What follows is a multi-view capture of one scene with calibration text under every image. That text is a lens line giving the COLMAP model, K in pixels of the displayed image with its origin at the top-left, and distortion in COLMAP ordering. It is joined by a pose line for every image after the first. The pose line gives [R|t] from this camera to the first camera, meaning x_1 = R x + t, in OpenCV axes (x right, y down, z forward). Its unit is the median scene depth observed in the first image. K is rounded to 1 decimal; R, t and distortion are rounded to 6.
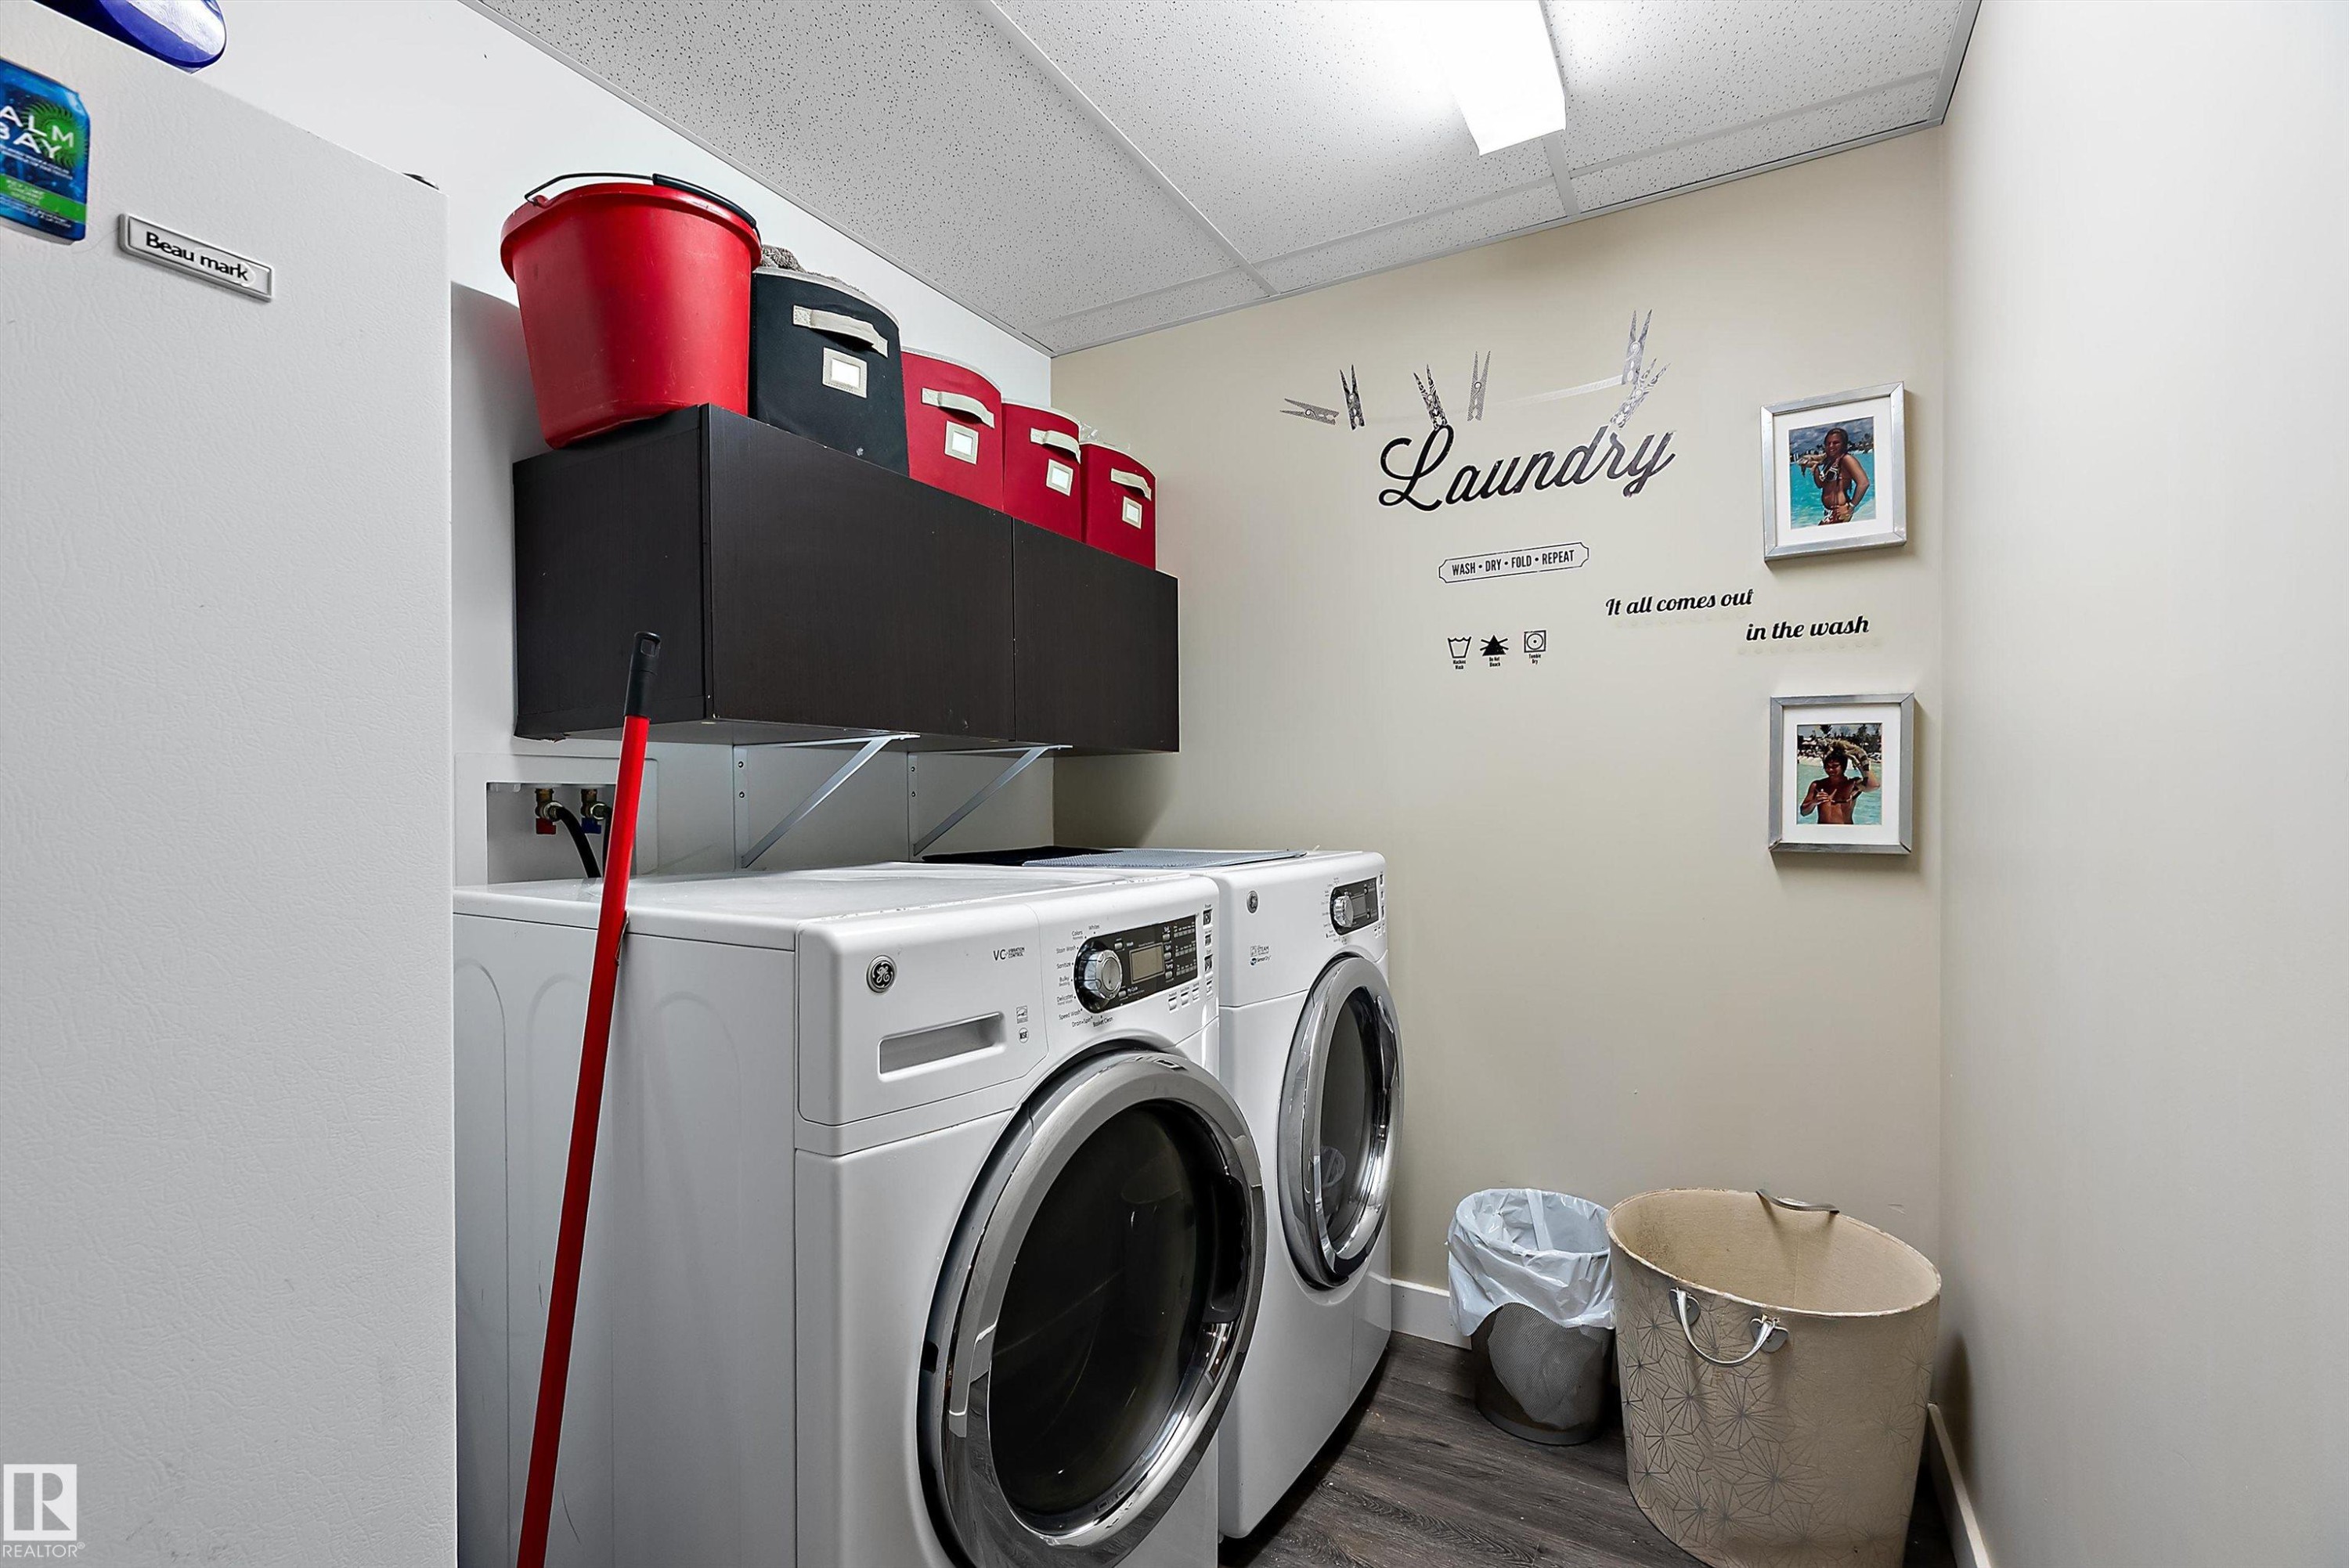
lens RADIAL K [[1053.7, 0, 1158.4], [0, 1053.7, 768.5], [0, 0, 1]] dist [-0.002977, 0.005812]
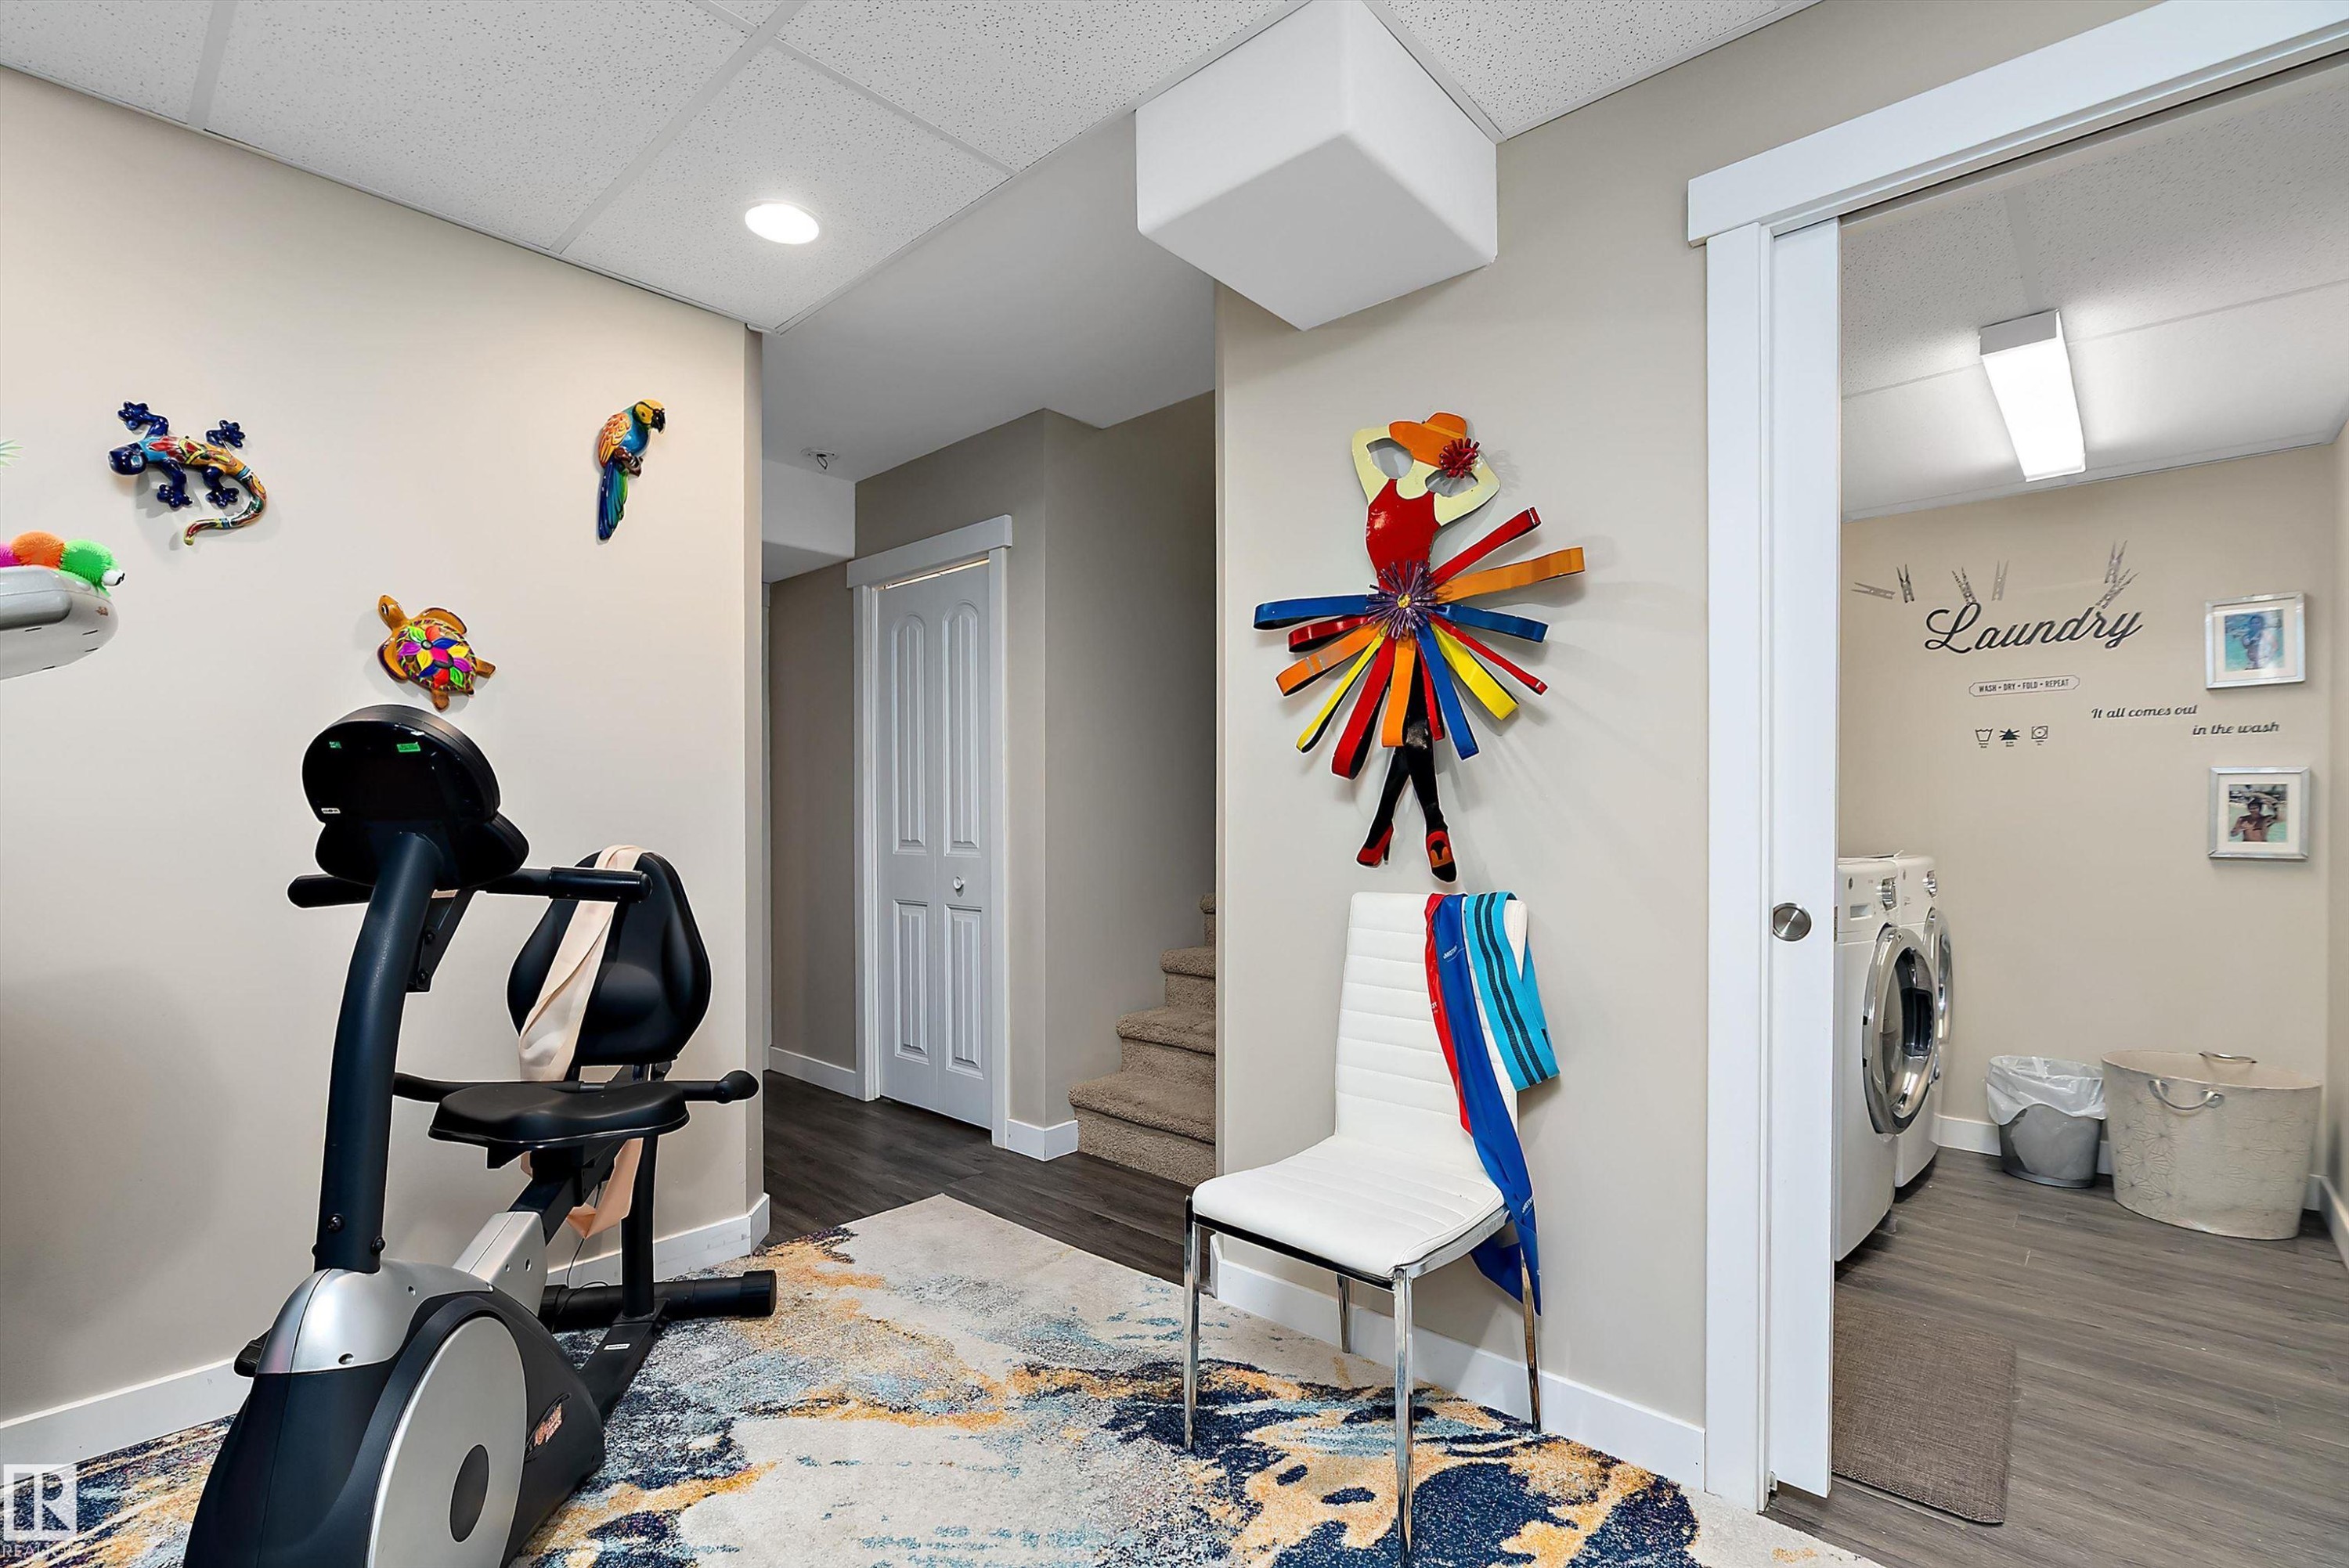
lens RADIAL K [[1053.7, 0, 1185.7], [0, 1053.7, 797.0], [0, 0, 1]] dist [-0.002977, 0.005812]
pose [[0.975521, 0.018564, -0.219123, -0.632385], [-0.022959, 0.999583, -0.017525, 0.045287], [0.218706, 0.022127, 0.975540, -0.986870]]
